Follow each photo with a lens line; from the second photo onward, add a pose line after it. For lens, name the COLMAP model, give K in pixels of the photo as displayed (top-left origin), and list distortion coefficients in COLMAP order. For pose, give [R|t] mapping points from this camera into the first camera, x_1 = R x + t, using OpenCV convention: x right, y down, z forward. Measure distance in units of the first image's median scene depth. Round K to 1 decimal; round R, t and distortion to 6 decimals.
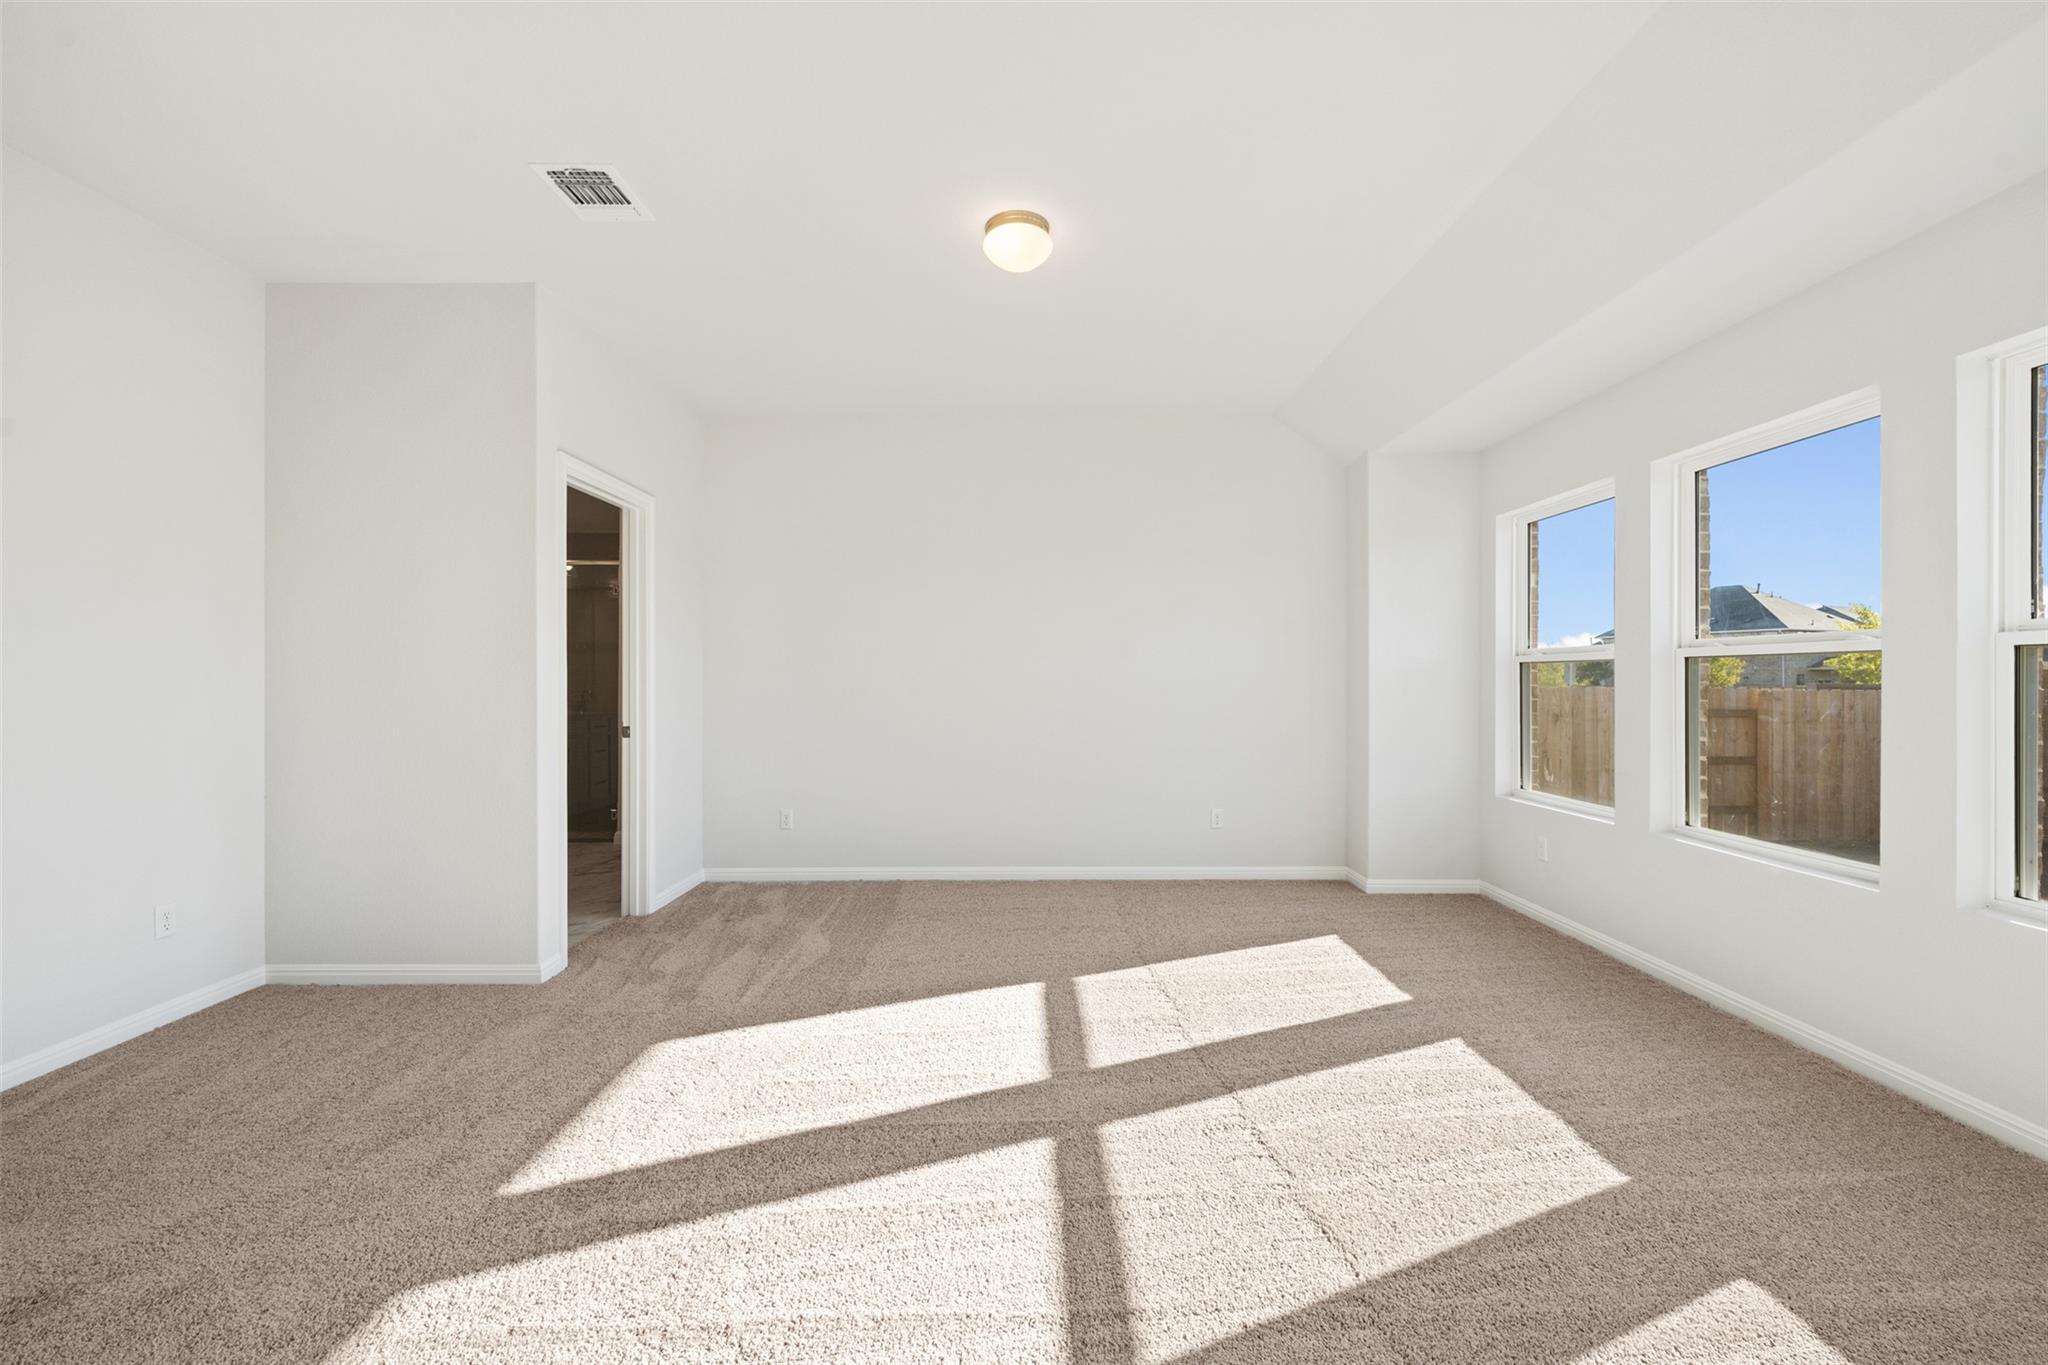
lens RADIAL K [[820.5, 0, 1024.0], [0, 820.5, 682.5], [0, 0, 1]] dist [-0.000199, 0.000097]
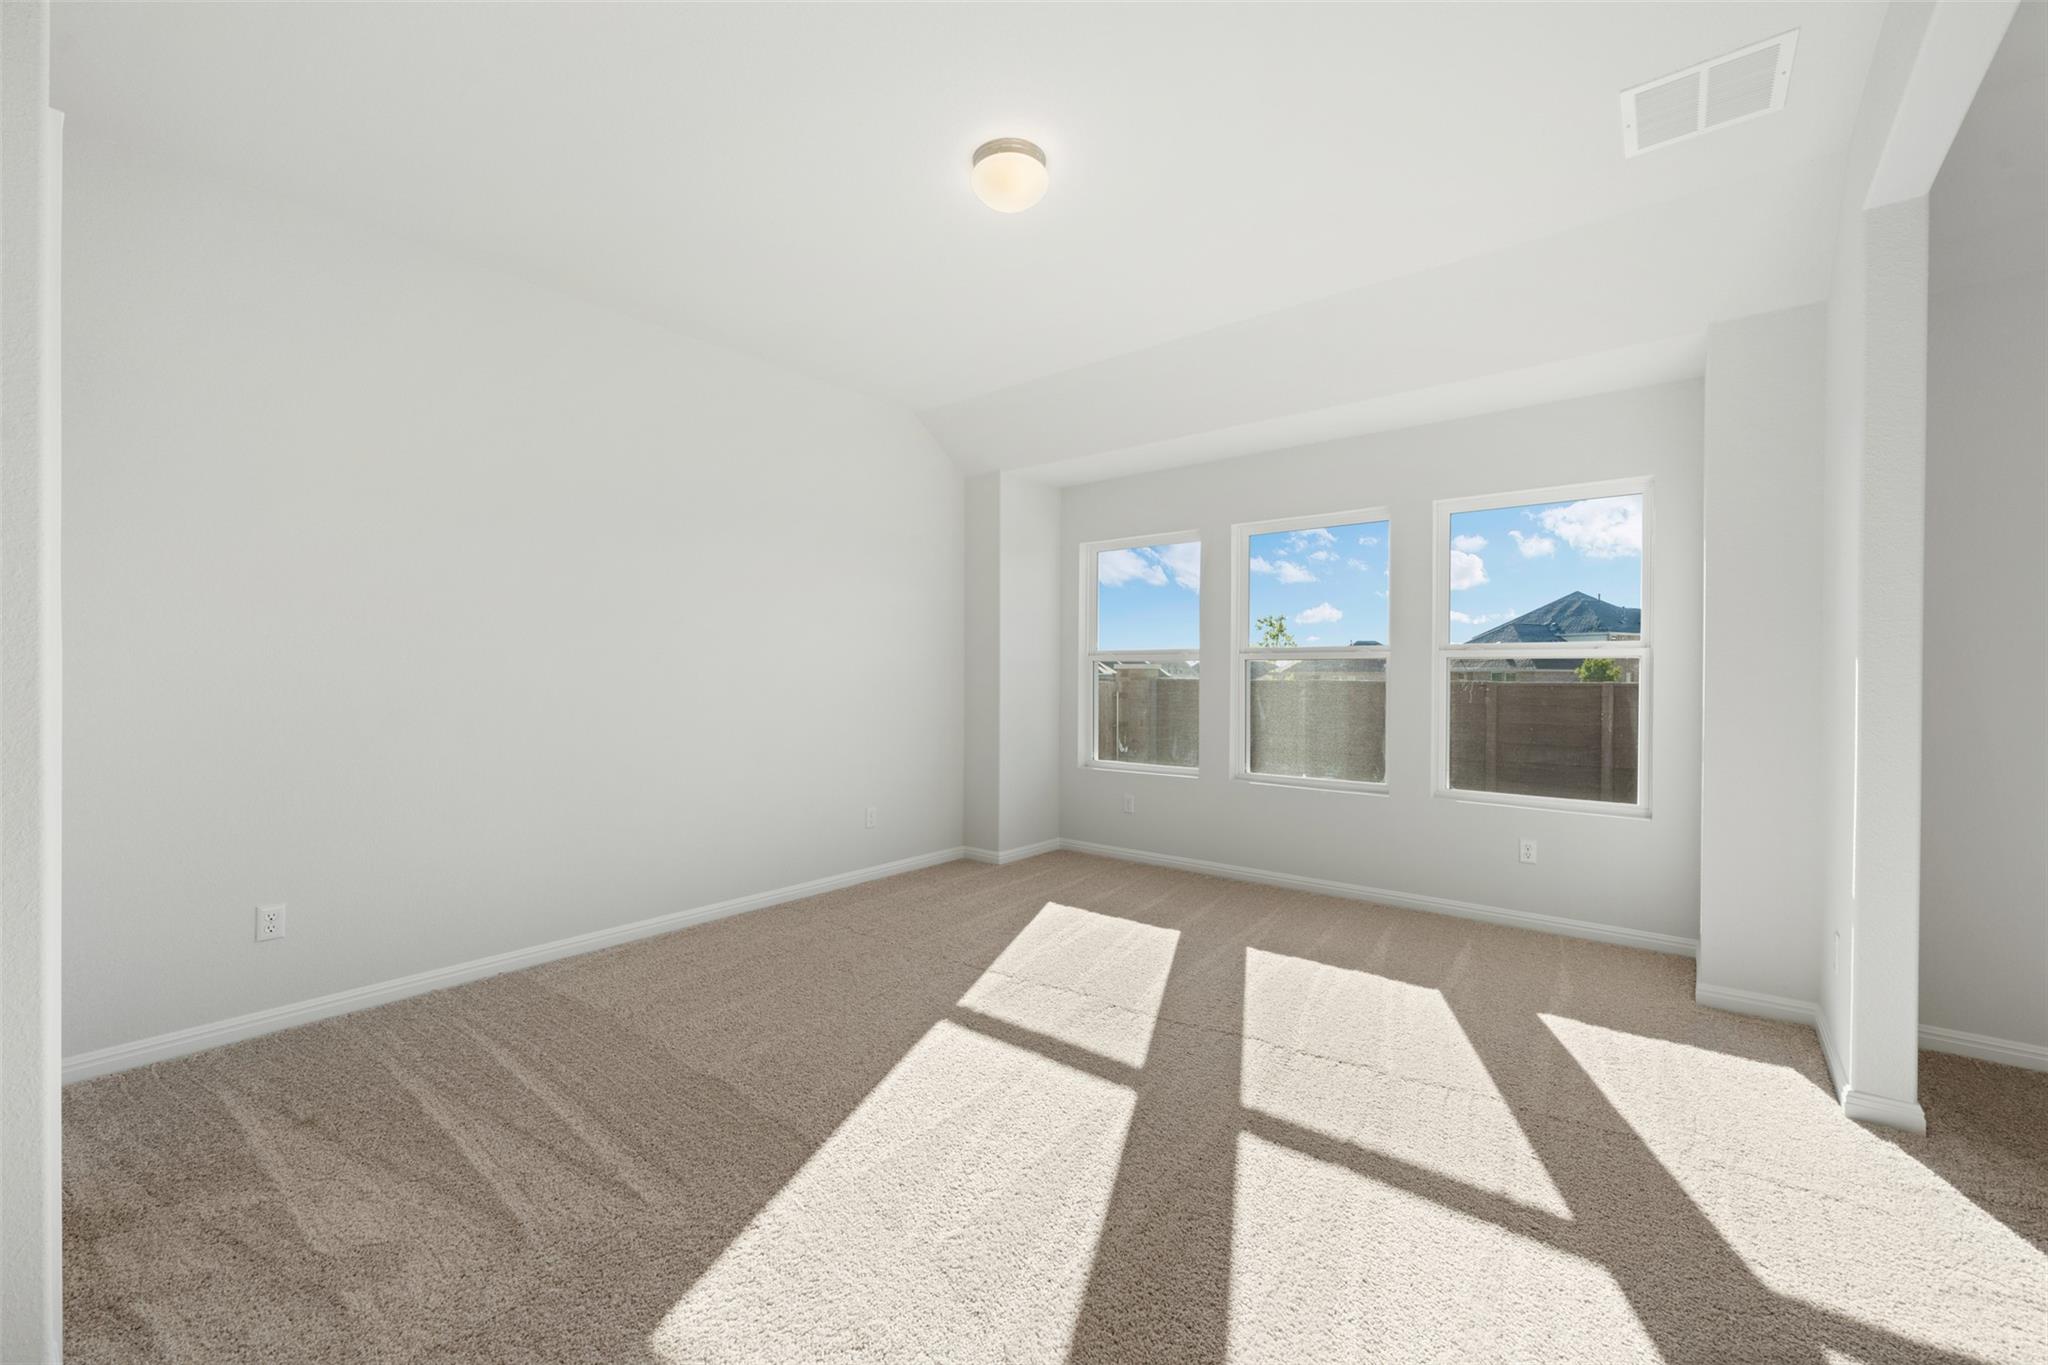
lens RADIAL K [[820.5, 0, 1024.0], [0, 820.5, 682.5], [0, 0, 1]] dist [-0.000199, 0.000097]
pose [[0.629945, -0.006337, 0.776614, -0.627374], [0.000878, 0.999972, 0.007448, -0.000494], [-0.776639, -0.004010, 0.629933, 0.394996]]
